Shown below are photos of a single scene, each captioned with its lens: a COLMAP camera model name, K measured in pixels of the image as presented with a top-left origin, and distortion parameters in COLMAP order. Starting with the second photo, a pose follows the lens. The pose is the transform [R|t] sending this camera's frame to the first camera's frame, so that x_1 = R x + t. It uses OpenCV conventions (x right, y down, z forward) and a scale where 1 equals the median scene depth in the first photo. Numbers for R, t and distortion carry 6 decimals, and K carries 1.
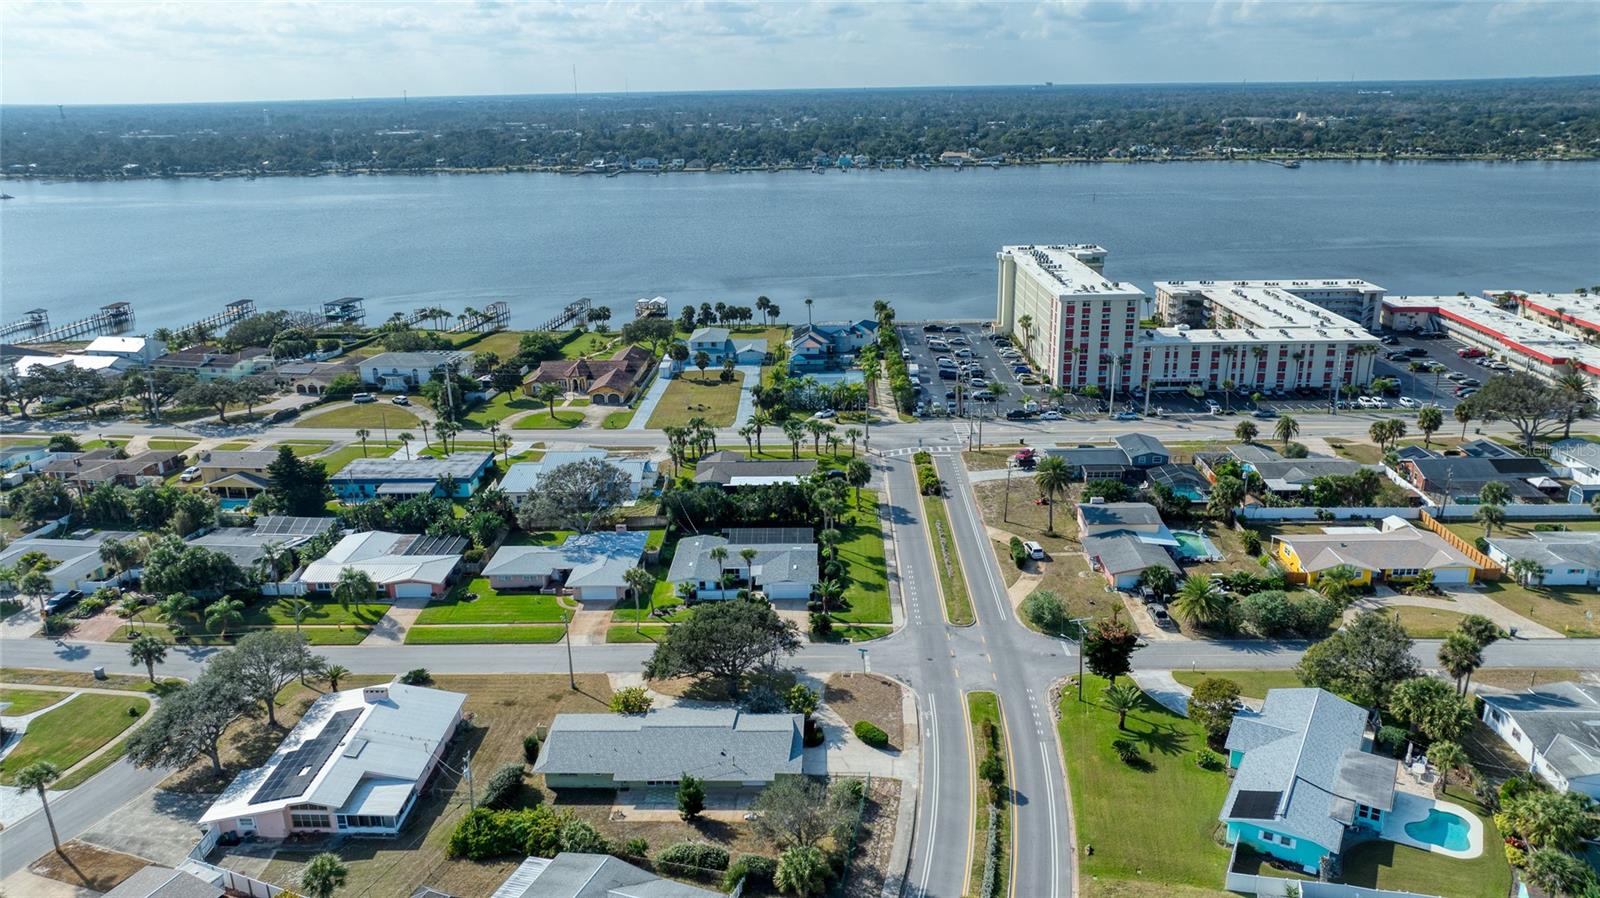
lens RADIAL K [[1127.8, 0, 804.0], [0, 1127.8, 449.8], [0, 0, 1]] dist [-0.025953, 0.016421]
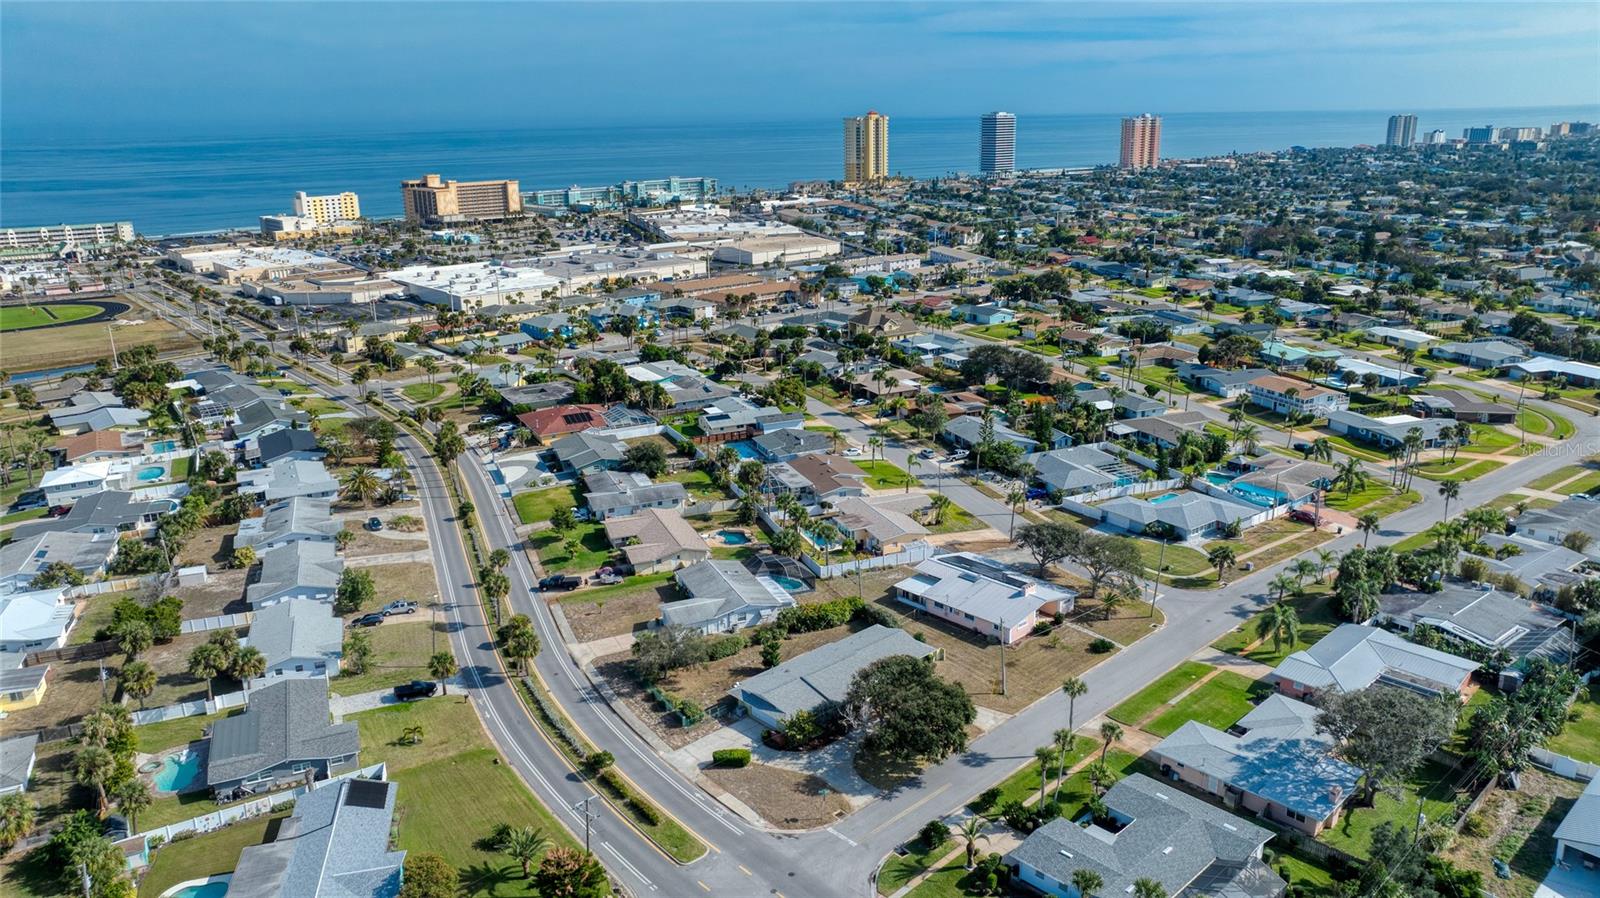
lens RADIAL K [[1127.8, 0, 797.3], [0, 1127.8, 448.9], [0, 0, 1]] dist [-0.025953, 0.016421]
pose [[-0.719883, 0.228365, -0.655452, 0.400884], [-0.182588, 0.848761, 0.496253, -0.329344], [0.669649, 0.476922, -0.569312, 0.941812]]
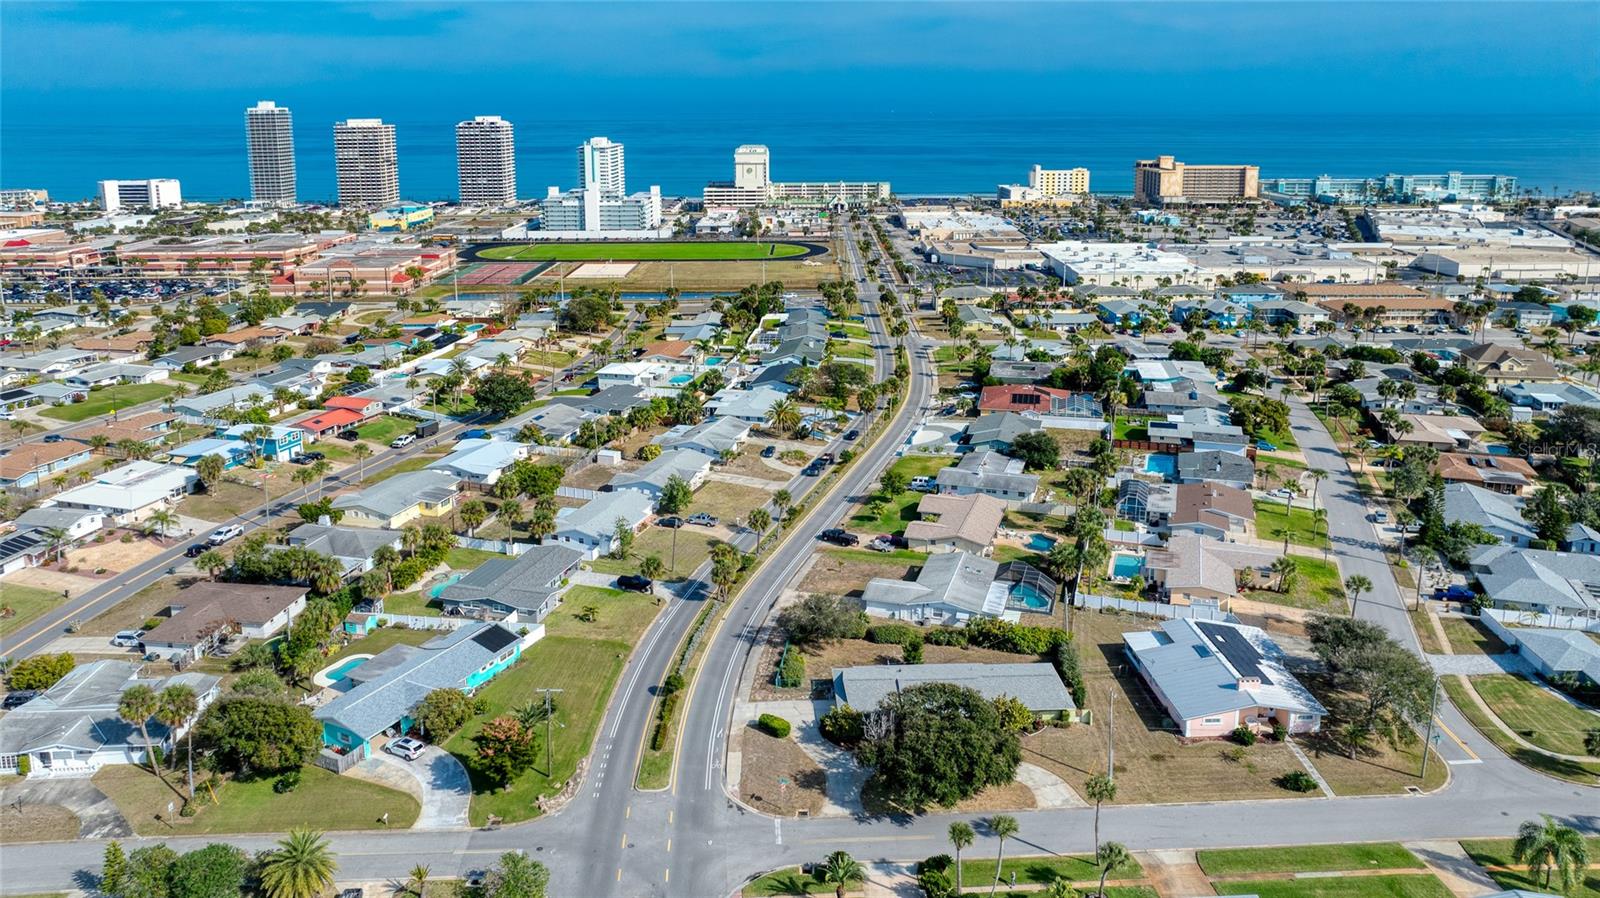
lens RADIAL K [[1127.8, 0, 786.2], [0, 1127.8, 449.7], [0, 0, 1]] dist [-0.025953, 0.016421]
pose [[-0.997840, 0.039813, -0.052251, 0.058480], [0.002766, 0.820171, 0.572111, -0.350571], [0.065632, 0.570731, -0.818510, 1.074531]]
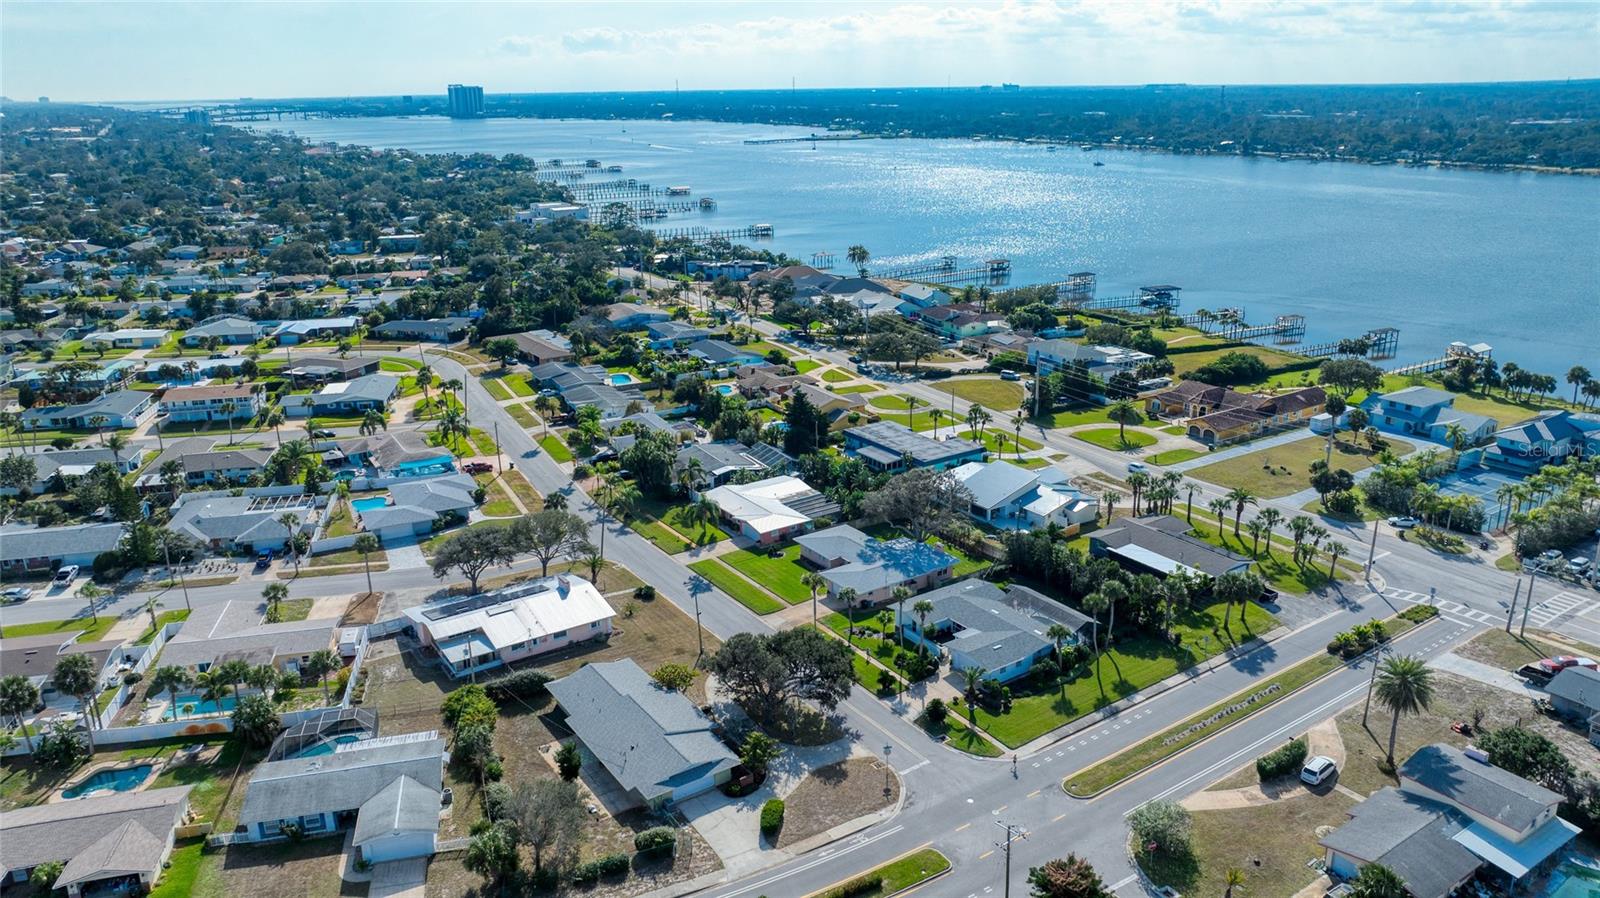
lens RADIAL K [[1127.8, 0, 801.6], [0, 1127.8, 449.7], [0, 0, 1]] dist [-0.025953, 0.016421]
pose [[0.576858, 0.261593, -0.773824, 0.436457], [-0.249340, 0.958511, 0.138152, -0.100743], [0.777859, 0.113252, 0.618150, 0.267007]]
